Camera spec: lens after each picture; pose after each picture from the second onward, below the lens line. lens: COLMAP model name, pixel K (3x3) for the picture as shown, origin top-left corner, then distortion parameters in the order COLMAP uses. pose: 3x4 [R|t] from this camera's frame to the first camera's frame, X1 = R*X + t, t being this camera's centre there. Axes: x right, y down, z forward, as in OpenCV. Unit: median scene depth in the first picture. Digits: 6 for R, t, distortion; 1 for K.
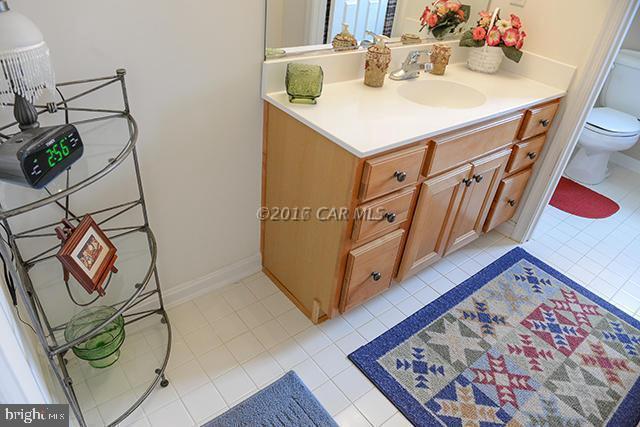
lens RADIAL K [[439.0, 0, 311.8], [0, 439.0, 219.5], [0, 0, 1]] dist [-0.047428, -0.004244]
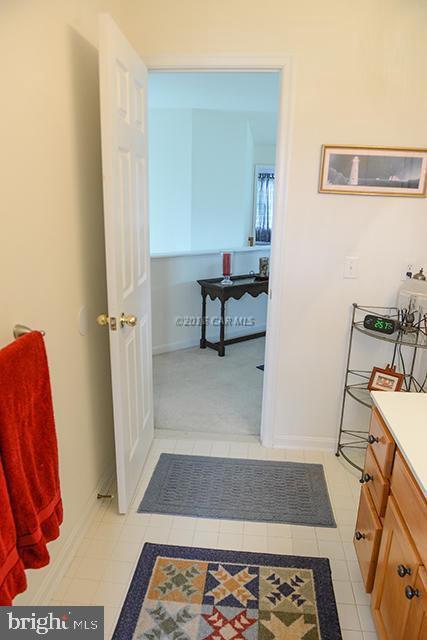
lens RADIAL K [[439.0, 0, 215.4], [0, 439.0, 322.8], [0, 0, 1]] dist [-0.047428, -0.004244]
pose [[-0.695985, 0.091876, -0.712154, 1.056589], [-0.472725, 0.687907, 0.550740, -0.617871], [0.540496, 0.719960, -0.435341, 0.874931]]
